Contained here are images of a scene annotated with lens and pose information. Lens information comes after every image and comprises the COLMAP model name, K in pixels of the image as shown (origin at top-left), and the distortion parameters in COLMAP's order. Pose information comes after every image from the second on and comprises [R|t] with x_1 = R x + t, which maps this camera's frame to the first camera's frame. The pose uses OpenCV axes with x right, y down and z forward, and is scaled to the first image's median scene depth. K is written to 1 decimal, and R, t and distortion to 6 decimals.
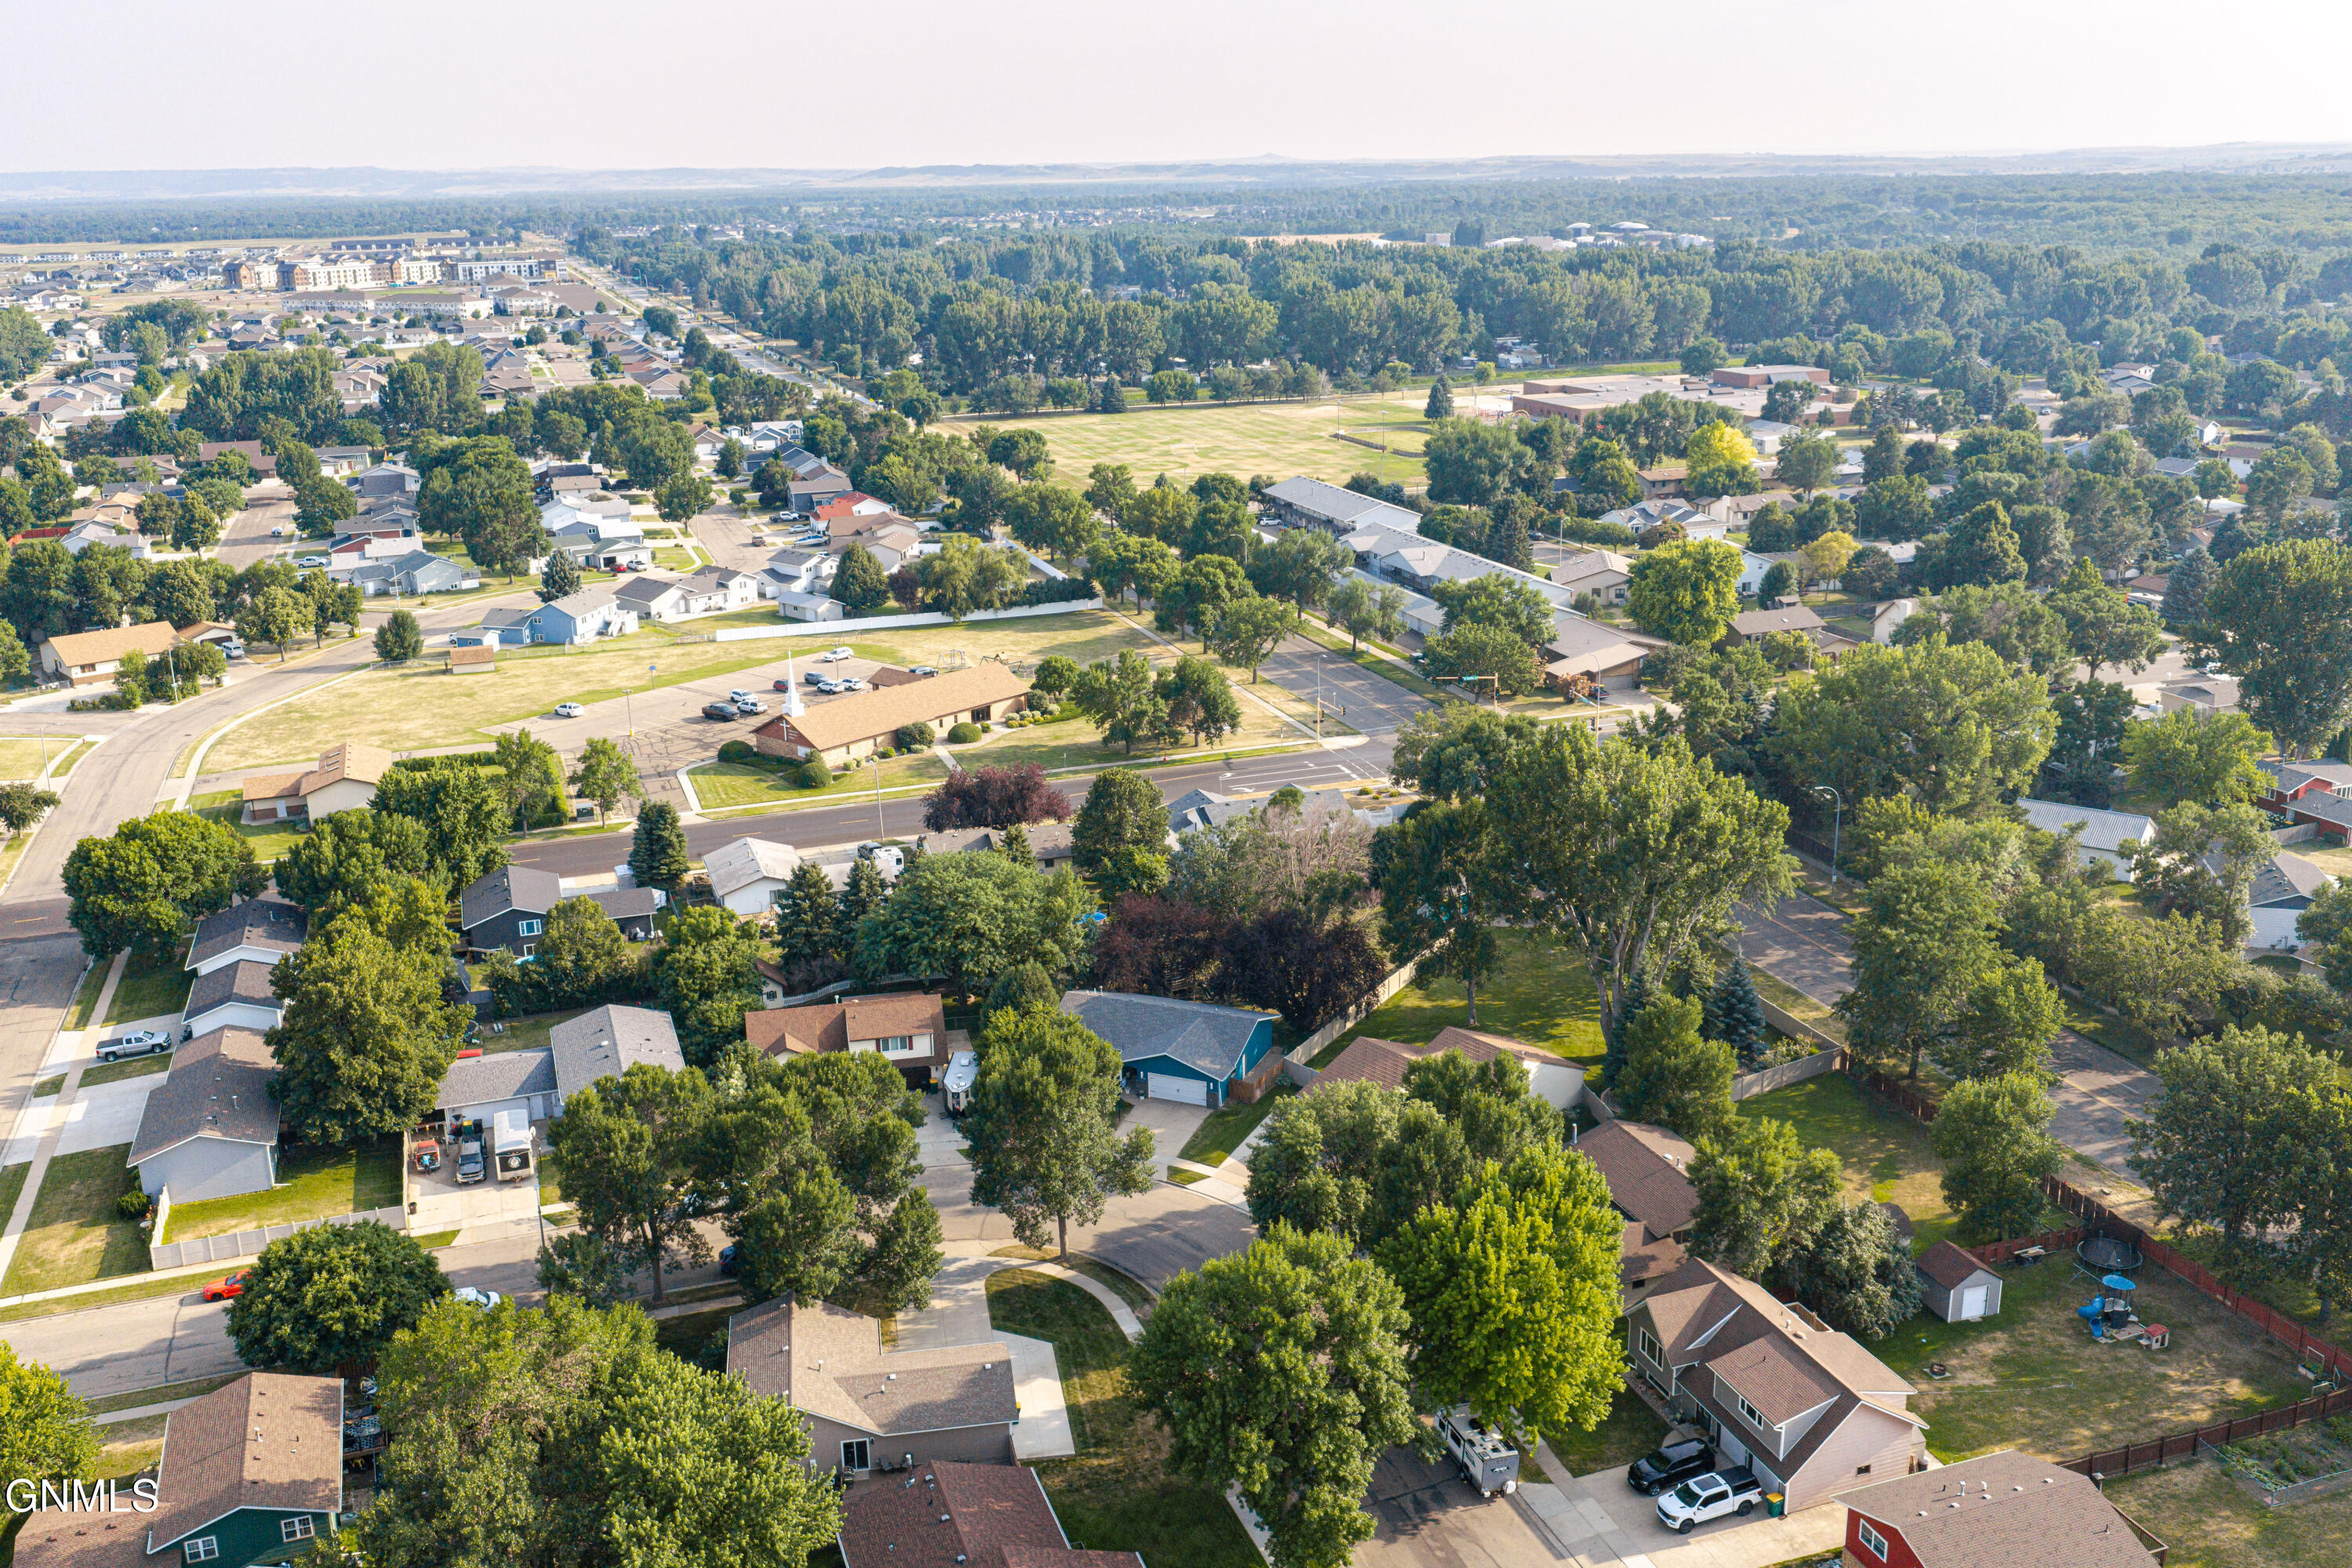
lens RADIAL K [[2065.8, 0, 1171.7], [0, 2065.8, 763.5], [0, 0, 1]] dist [0.027528, -0.065534]
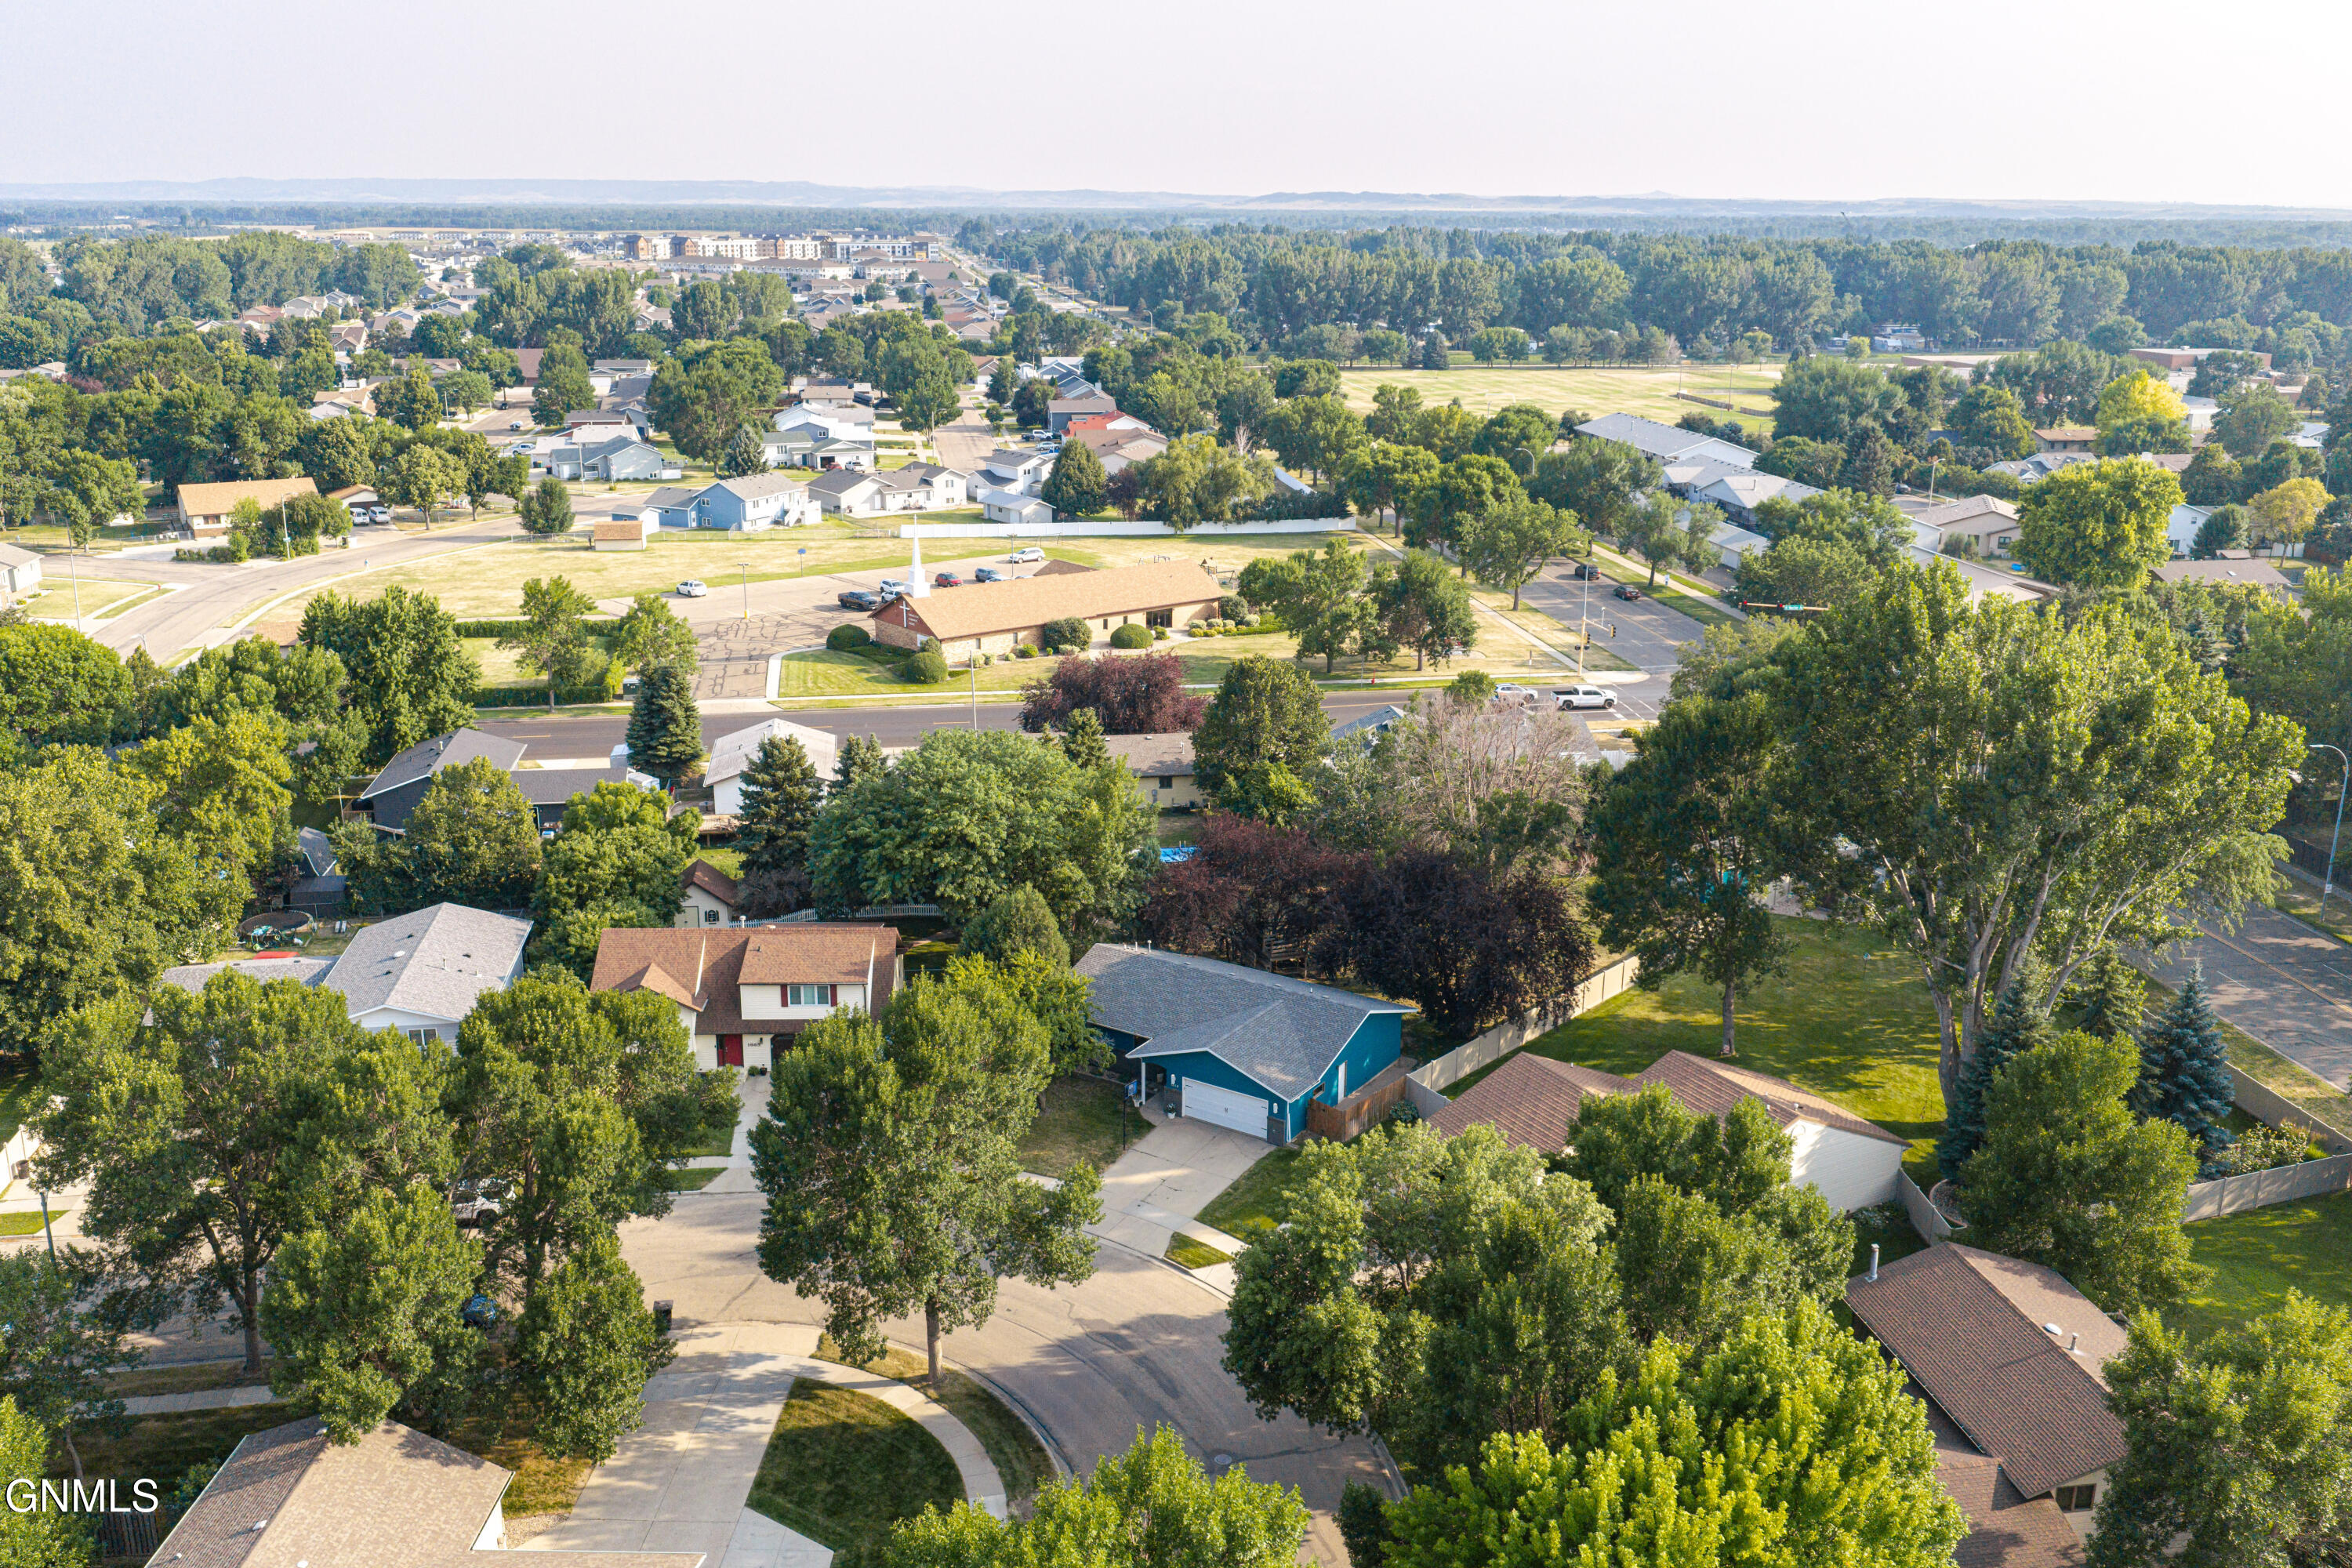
lens RADIAL K [[1996.0, 0, 1176.0], [0, 1996.0, 784.0], [0, 0, 1]] dist [0.007519, -0.017173]
pose [[0.983103, 0.074724, -0.167108, 0.048420], [-0.074093, 0.997201, 0.010017, 0.032188], [0.167389, 0.002534, 0.985888, 0.235896]]
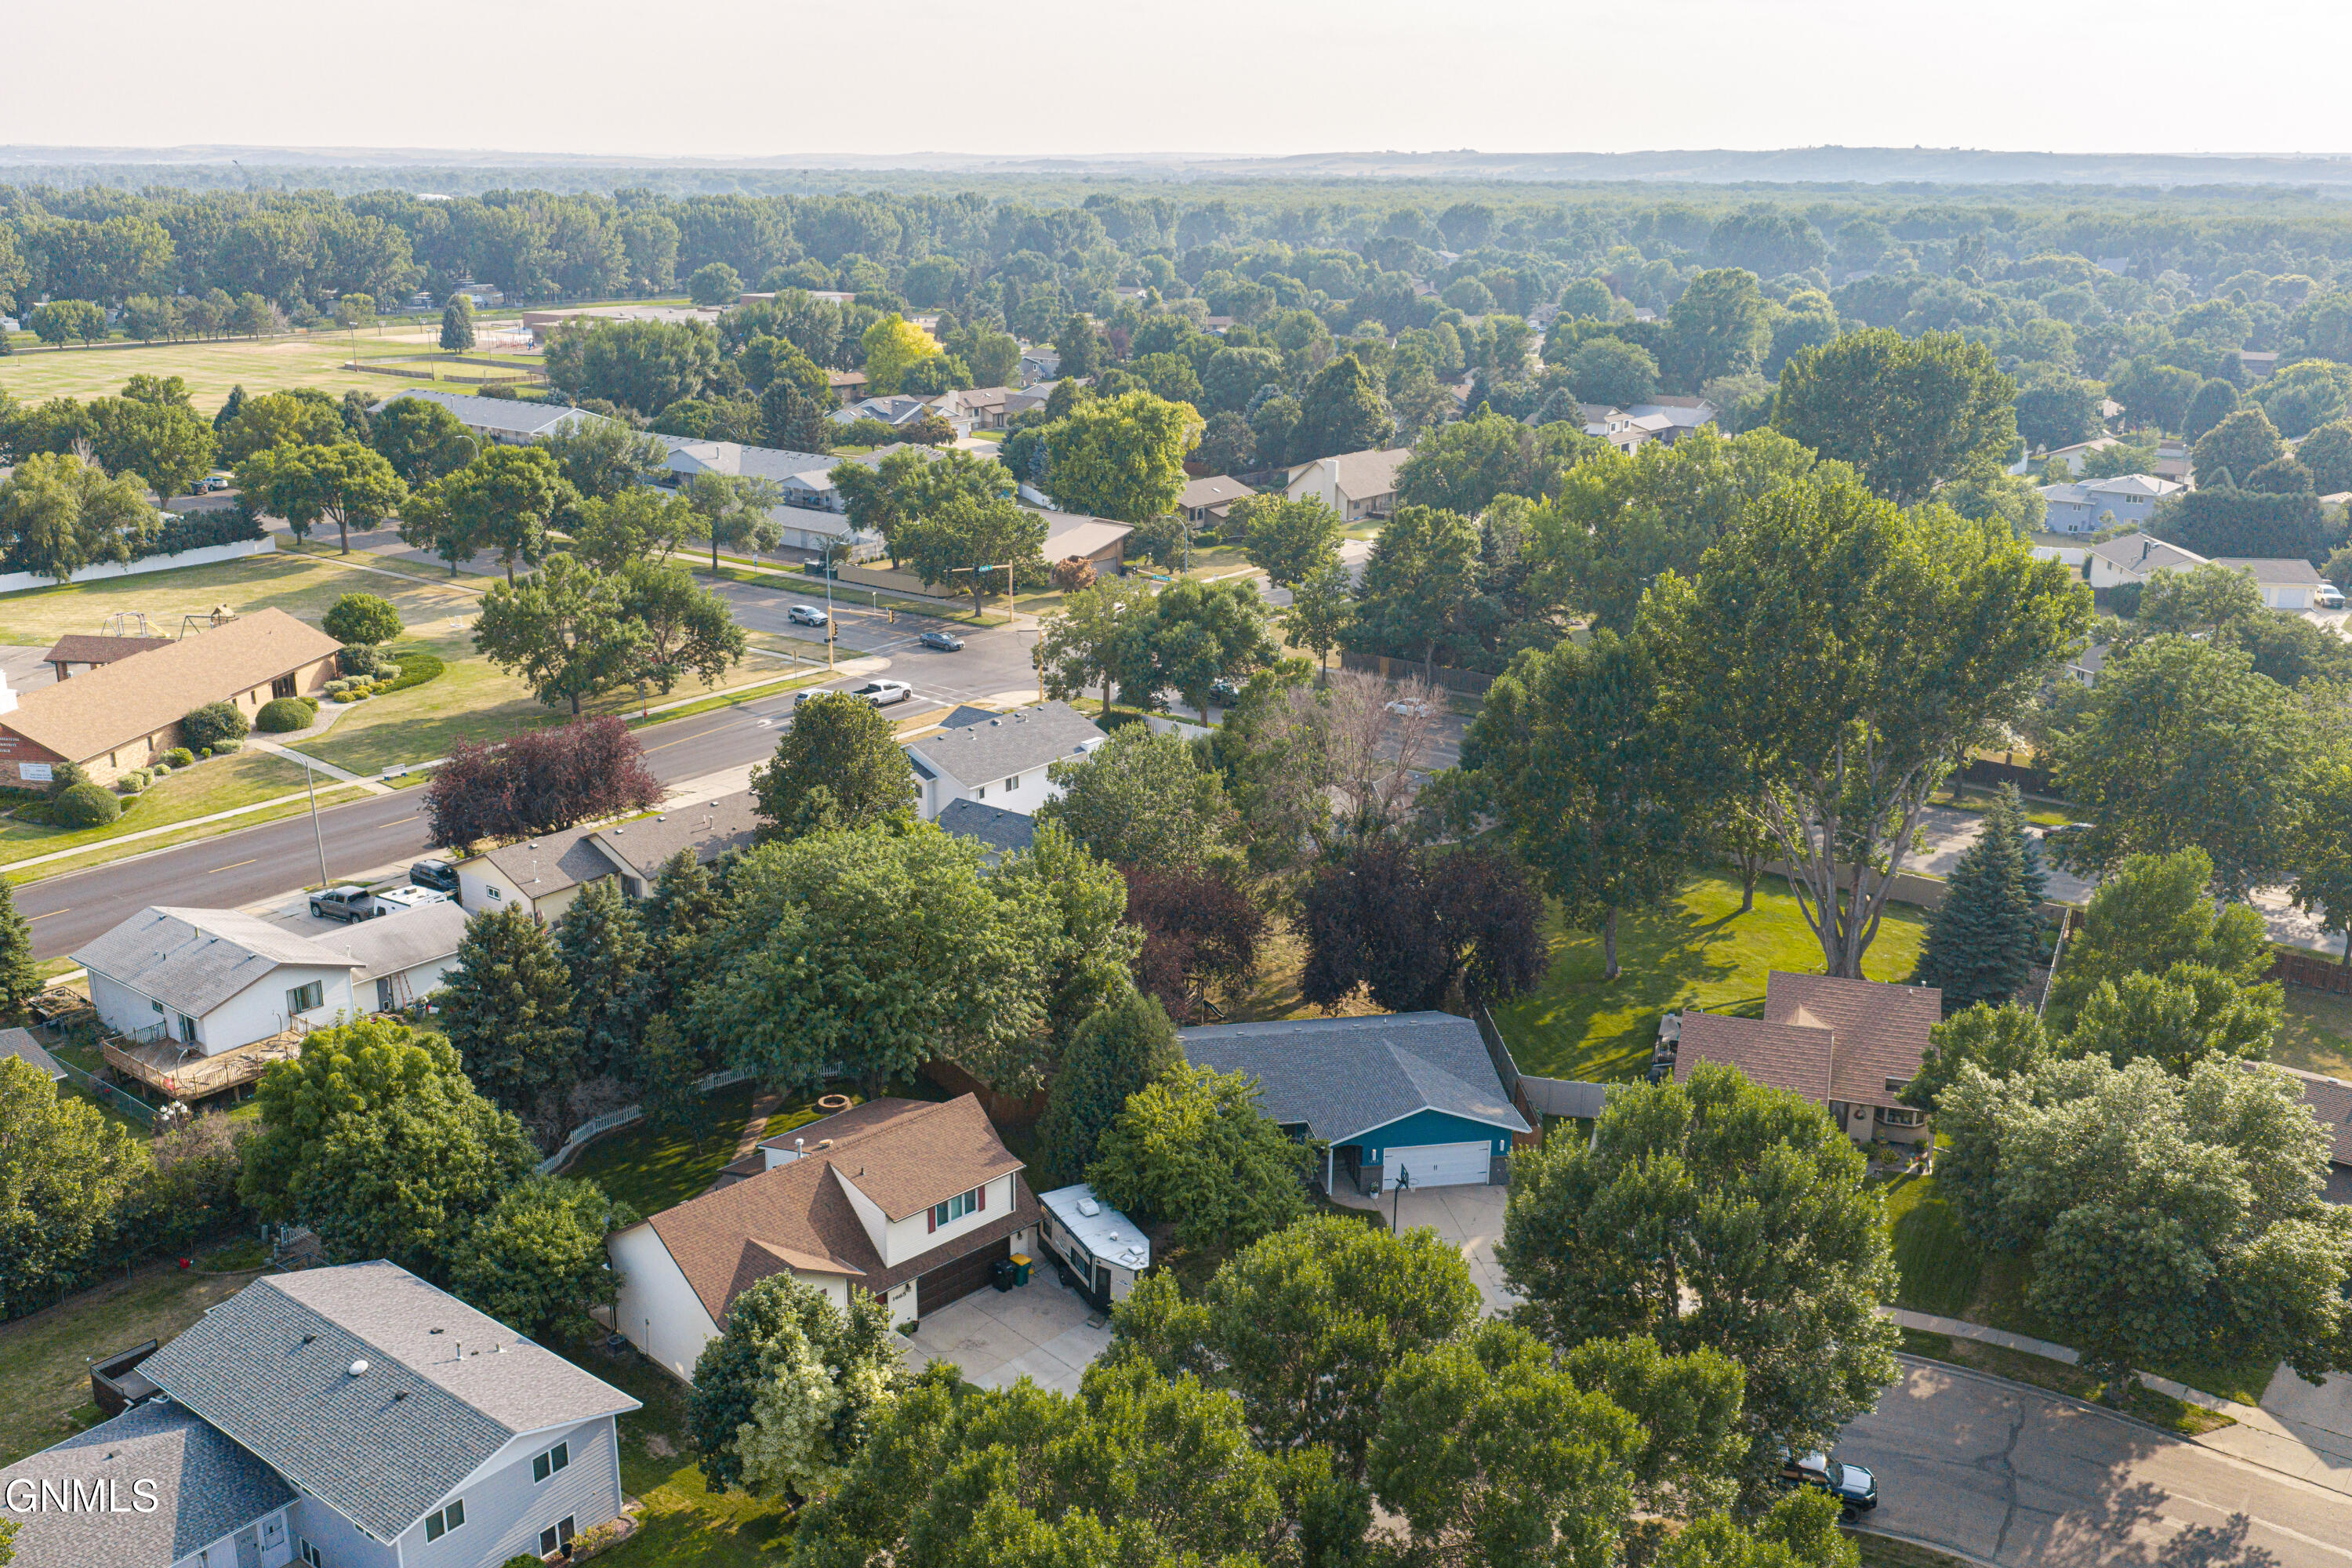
lens RADIAL K [[2065.8, 0, 1171.7], [0, 2065.8, 763.5], [0, 0, 1]] dist [0.027528, -0.065534]
pose [[0.835957, -0.125409, 0.534274, -0.206104], [0.126568, 0.991352, 0.034662, 0.011330], [-0.534001, 0.038646, 0.844600, 0.327563]]
